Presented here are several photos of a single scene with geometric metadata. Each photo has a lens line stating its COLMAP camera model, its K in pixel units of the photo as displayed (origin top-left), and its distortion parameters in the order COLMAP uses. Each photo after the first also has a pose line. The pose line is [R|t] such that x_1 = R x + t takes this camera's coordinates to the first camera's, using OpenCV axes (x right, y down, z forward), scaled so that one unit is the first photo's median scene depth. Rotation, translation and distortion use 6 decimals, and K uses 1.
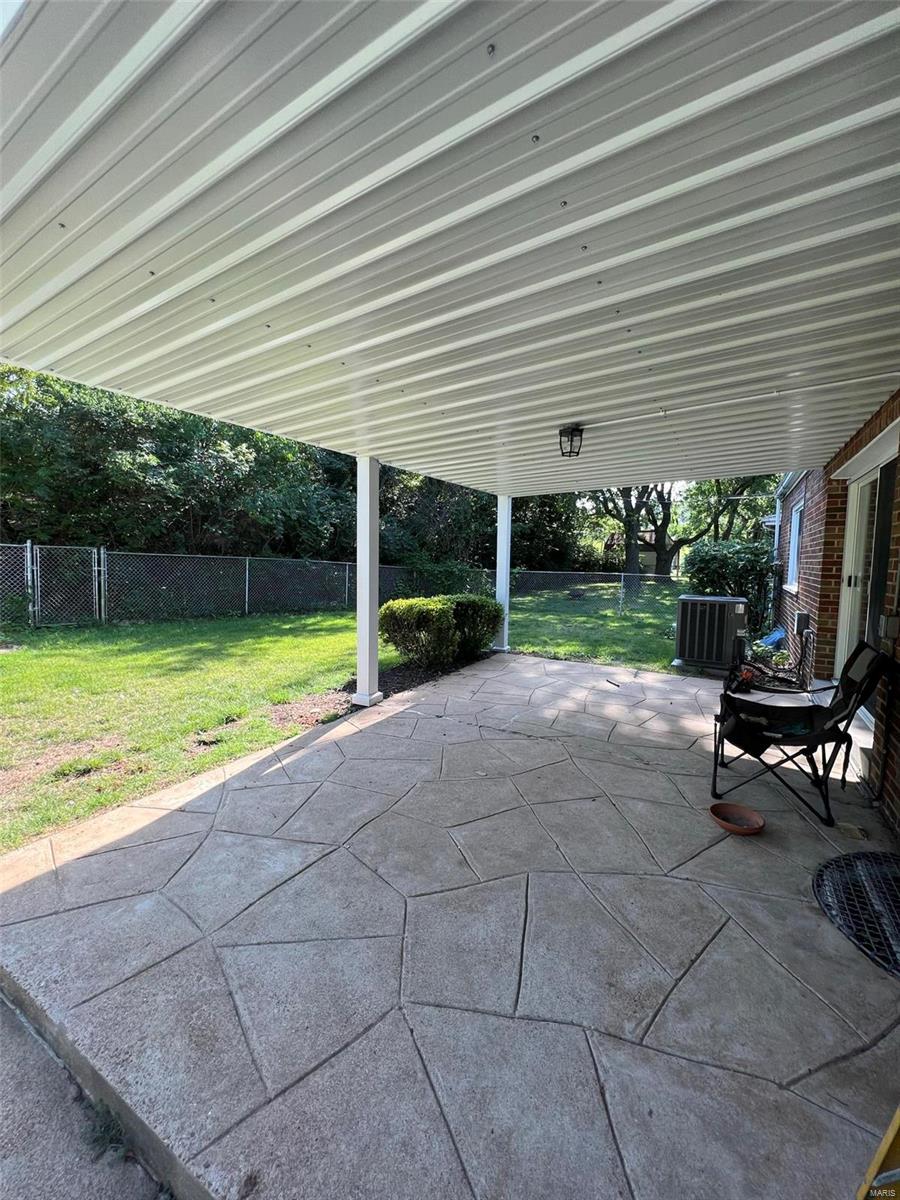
lens RADIAL K [[479.7, 0, 452.1], [0, 479.7, 598.4], [0, 0, 1]] dist [-0.001183, -0.000204]
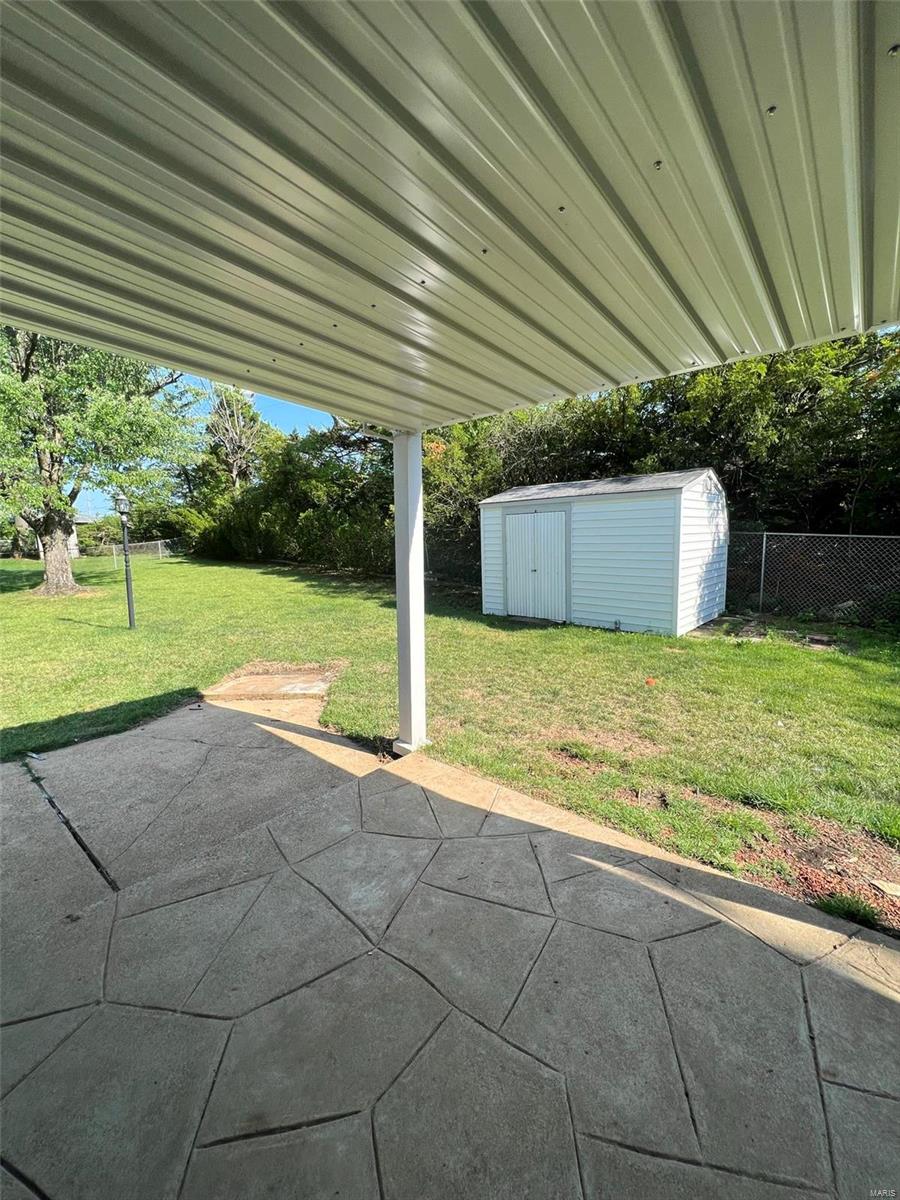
lens RADIAL K [[479.7, 0, 452.1], [0, 479.7, 598.4], [0, 0, 1]] dist [-0.001183, -0.000204]
pose [[-0.176734, 0.109184, -0.978184, 0.339428], [-0.080979, 0.988846, 0.125005, -0.116149], [0.980922, 0.101305, -0.165921, 0.898110]]
